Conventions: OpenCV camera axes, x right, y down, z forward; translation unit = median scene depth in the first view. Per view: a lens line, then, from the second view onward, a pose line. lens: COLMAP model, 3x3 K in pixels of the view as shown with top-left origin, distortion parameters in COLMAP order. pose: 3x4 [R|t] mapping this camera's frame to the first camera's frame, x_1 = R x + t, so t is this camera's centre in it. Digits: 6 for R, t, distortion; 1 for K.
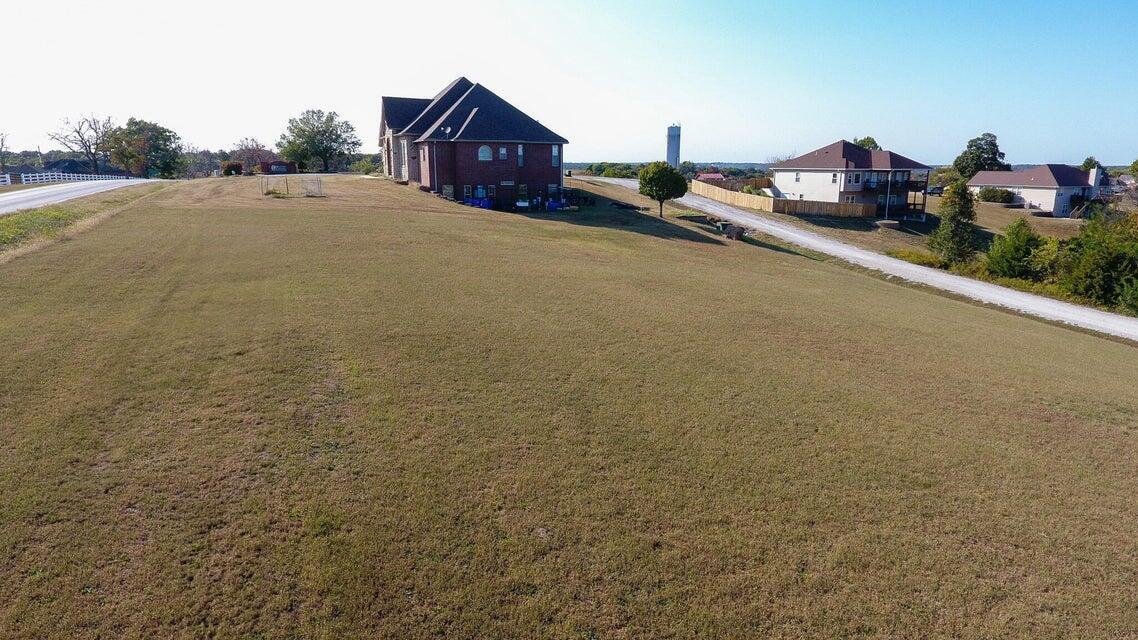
lens RADIAL K [[682.6, 0, 568.3], [0, 682.6, 317.8], [0, 0, 1]] dist [0.006126, -0.002292]
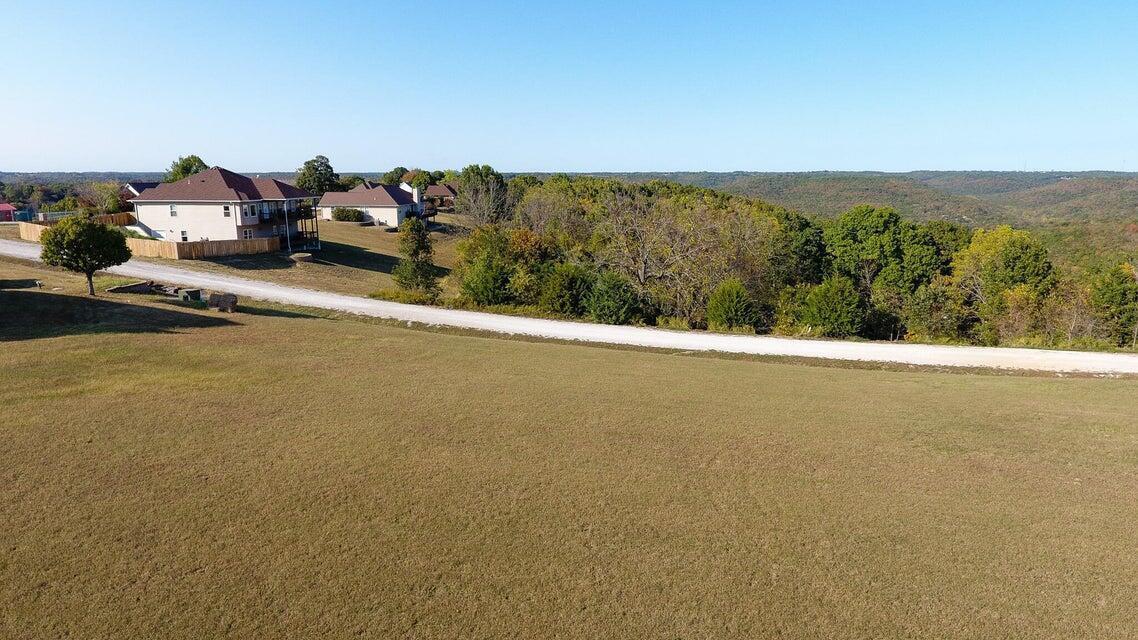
lens RADIAL K [[682.6, 0, 568.2], [0, 682.6, 323.6], [0, 0, 1]] dist [0.006126, -0.002292]
pose [[0.535679, -0.194596, 0.821693, -0.128437], [0.192092, 0.975654, 0.105829, -0.073112], [-0.822282, 0.101151, 0.560018, 0.162314]]
